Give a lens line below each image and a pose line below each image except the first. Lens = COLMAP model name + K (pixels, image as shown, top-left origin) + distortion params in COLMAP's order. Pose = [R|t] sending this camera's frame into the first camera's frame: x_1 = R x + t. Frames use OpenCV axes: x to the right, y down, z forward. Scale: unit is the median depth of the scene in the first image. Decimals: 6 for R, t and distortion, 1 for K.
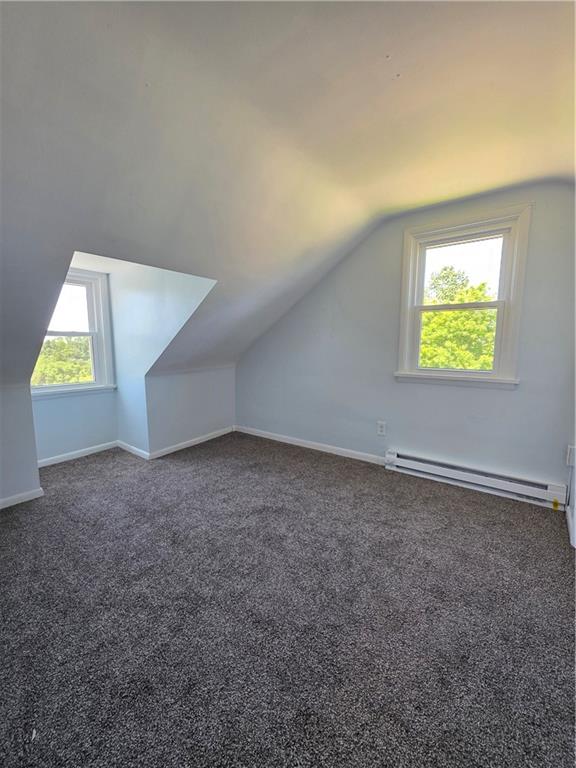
lens RADIAL K [[305.7, 0, 285.5], [0, 305.7, 383.4], [0, 0, 1]] dist [-0.000673, 0.001351]
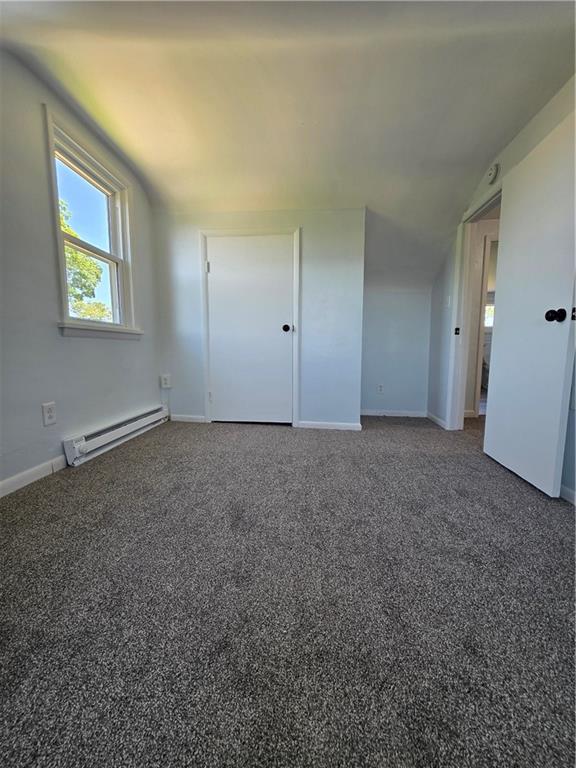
lens RADIAL K [[305.7, 0, 288.1], [0, 305.7, 383.1], [0, 0, 1]] dist [-0.000673, 0.001351]
pose [[-0.528150, -0.100254, 0.843212, -0.494951], [0.106899, 0.977256, 0.183147, 0.027127], [-0.842396, 0.186868, -0.505421, 0.961785]]
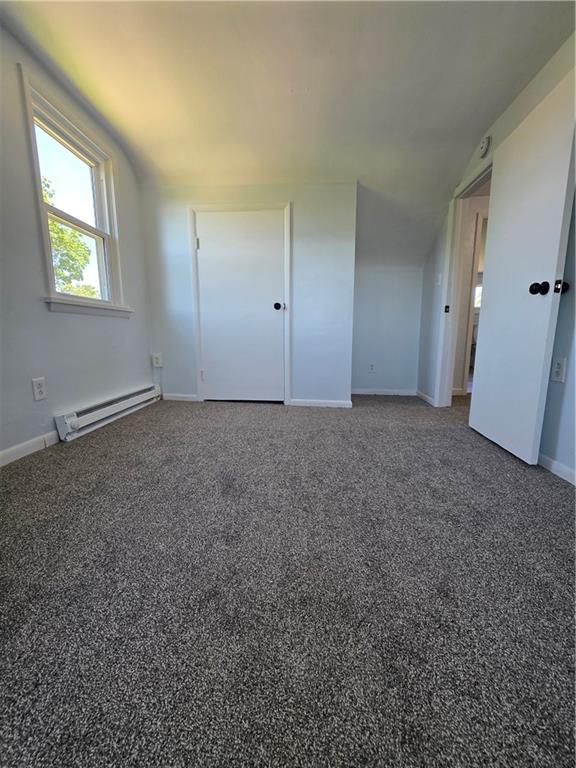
lens RADIAL K [[305.7, 0, 288.8], [0, 305.7, 382.7], [0, 0, 1]] dist [-0.000673, 0.001351]
pose [[-0.544670, -0.136228, 0.827512, -0.511748], [0.108174, 0.967064, 0.230402, 0.050473], [-0.831645, 0.215008, -0.511995, 0.961692]]
